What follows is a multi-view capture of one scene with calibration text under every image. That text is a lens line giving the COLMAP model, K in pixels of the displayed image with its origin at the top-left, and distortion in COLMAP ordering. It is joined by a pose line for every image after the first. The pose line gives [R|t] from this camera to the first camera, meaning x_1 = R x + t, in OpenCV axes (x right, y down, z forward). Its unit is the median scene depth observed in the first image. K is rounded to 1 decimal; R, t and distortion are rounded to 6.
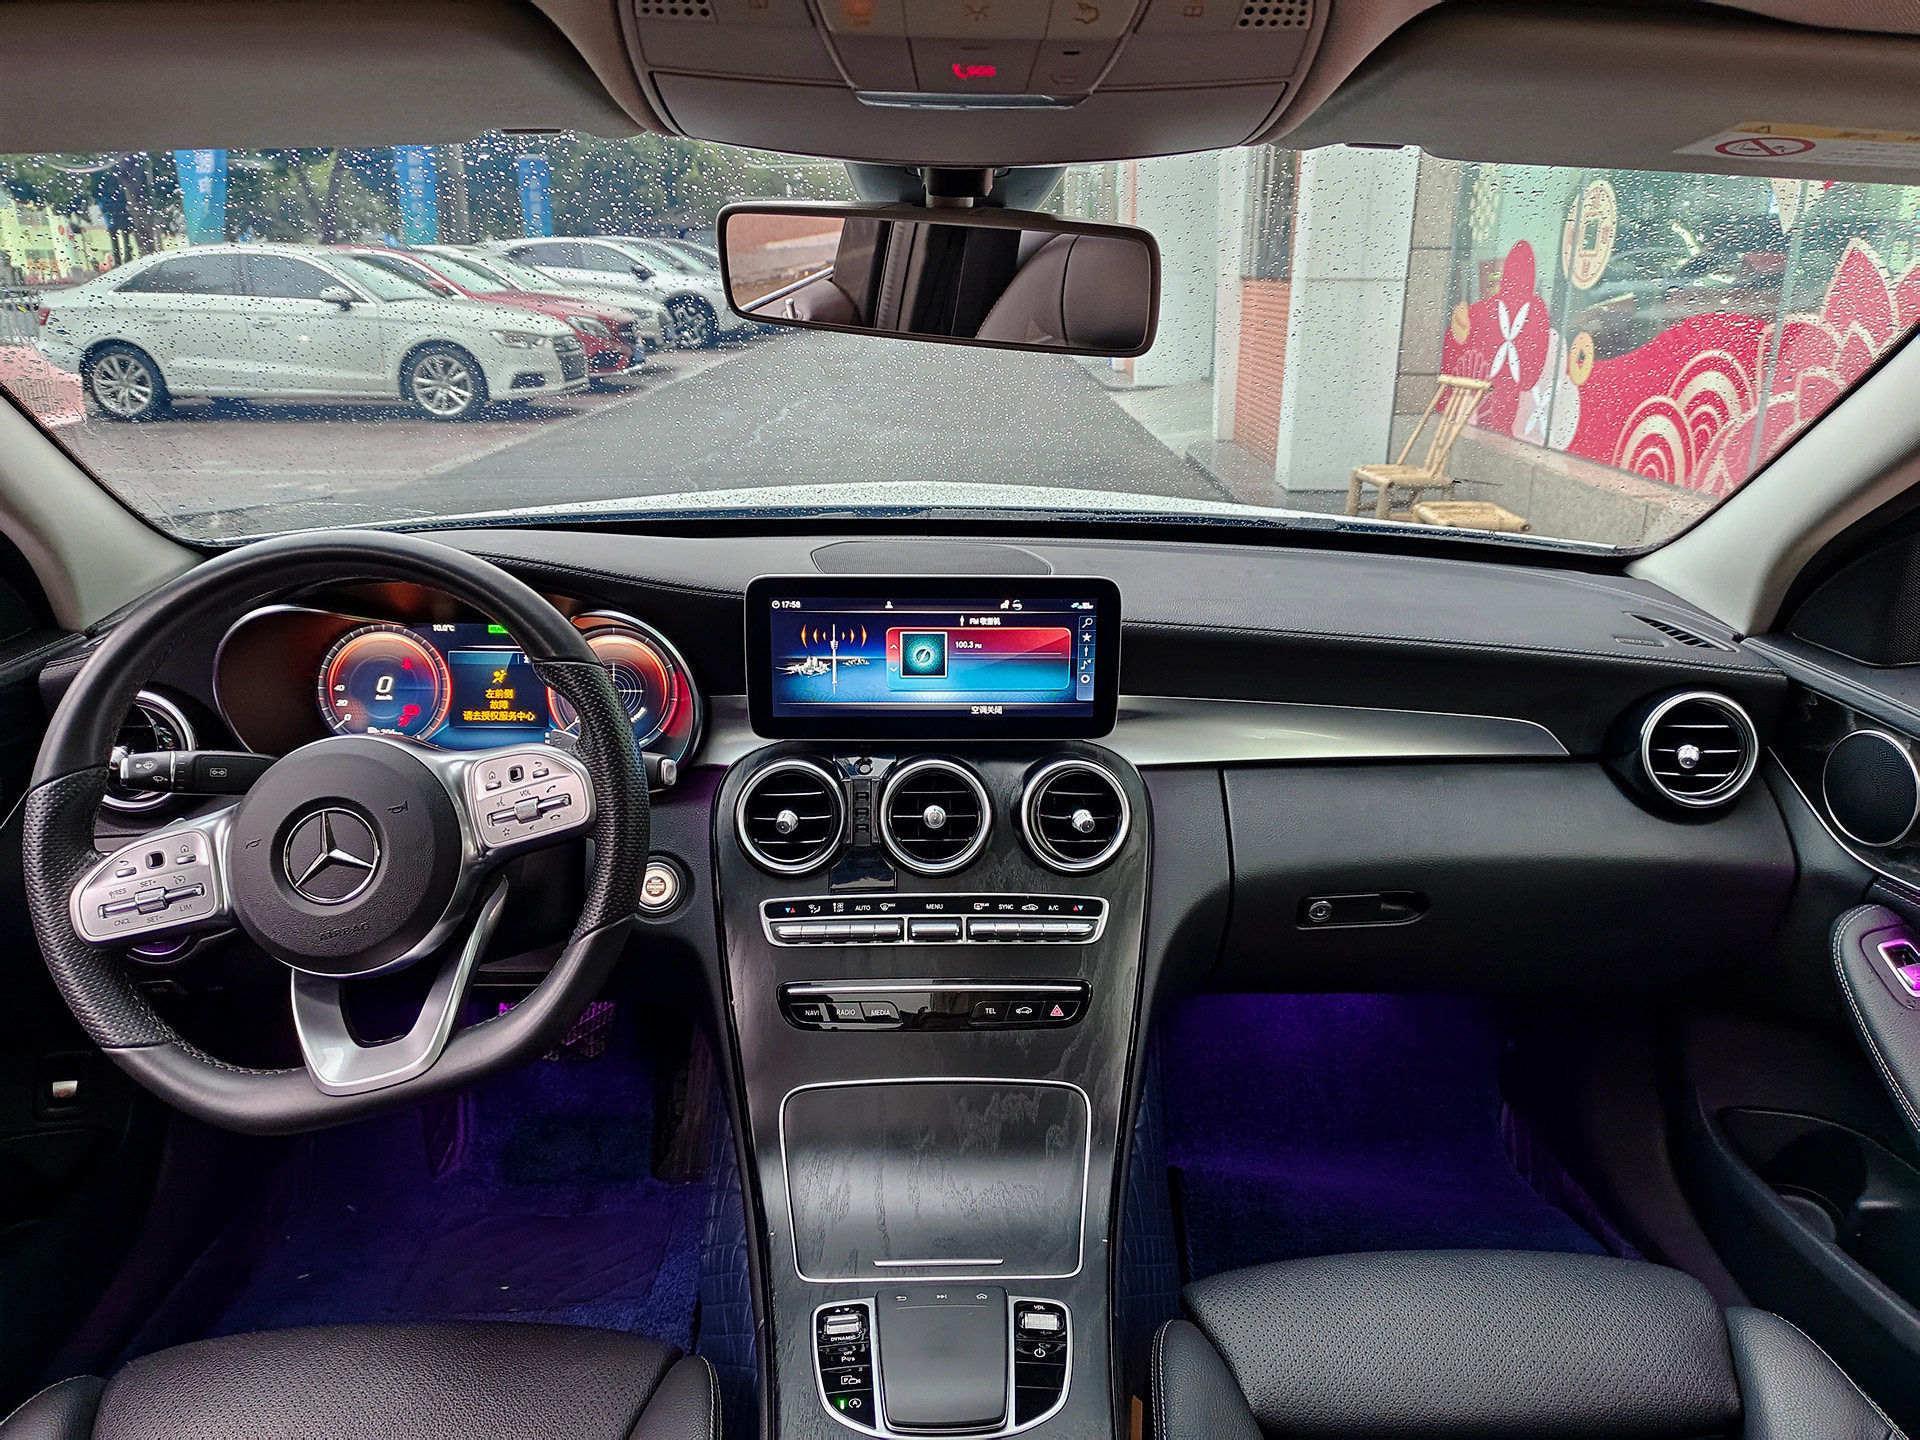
lens RADIAL K [[1329.3, 0, 954.8], [0, 1329.3, 716.9], [0, 0, 1]] dist [0.047369, -0.036763]
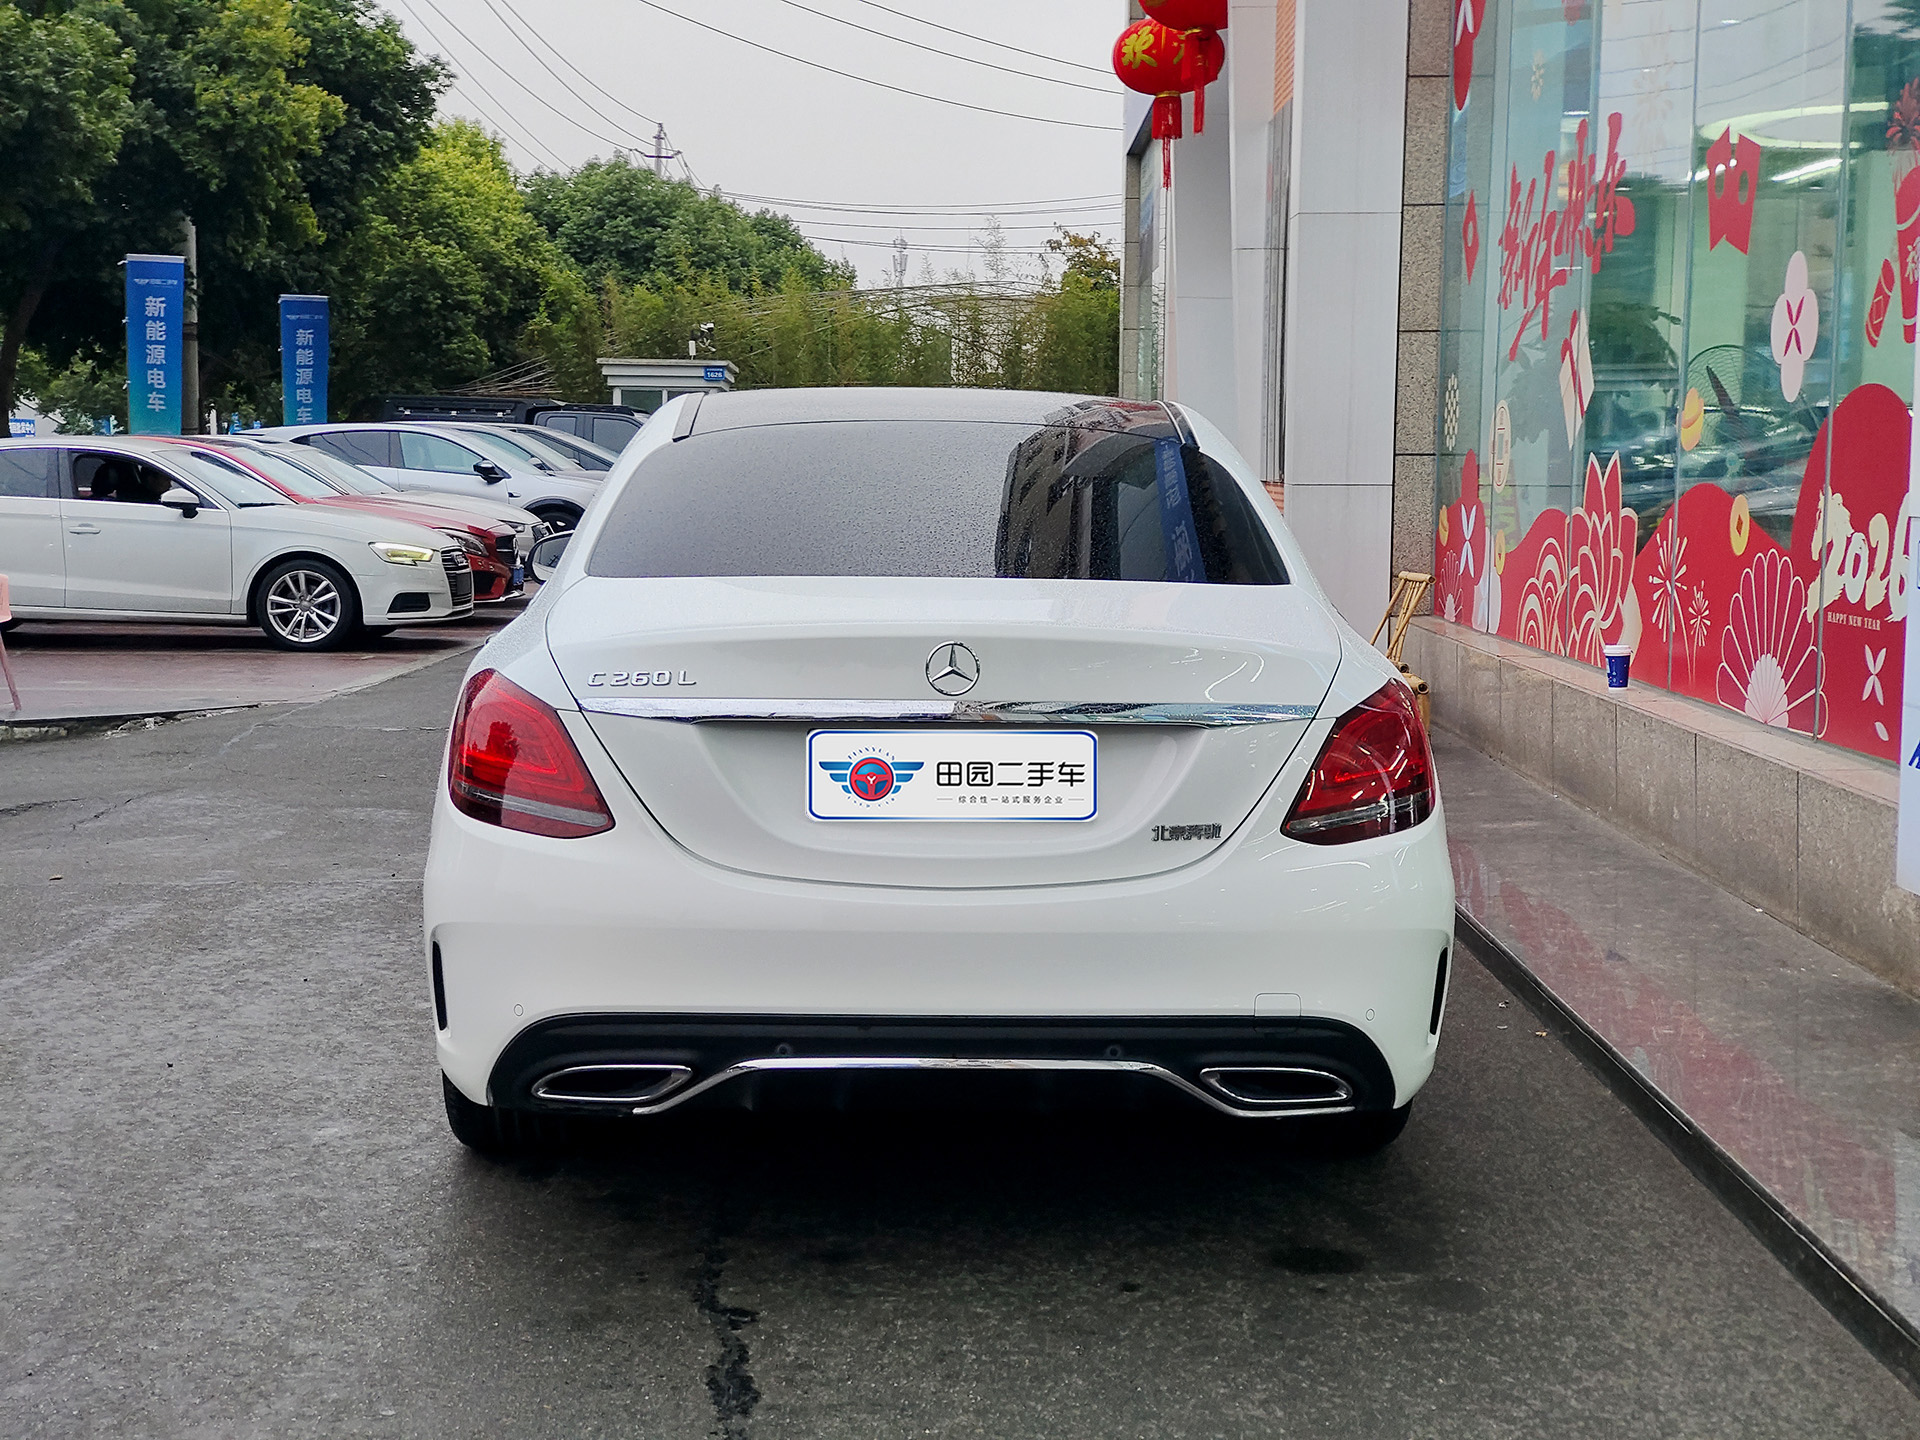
lens RADIAL K [[2604.3, 0, 964.3], [0, 2604.3, 715.6], [0, 0, 1]] dist [0.144599, 0.000000]
pose [[0.999980, 0.005427, -0.003153, 0.013585], [-0.006002, 0.973850, -0.227114, 0.171678], [0.001837, 0.227129, 0.973863, -0.516345]]
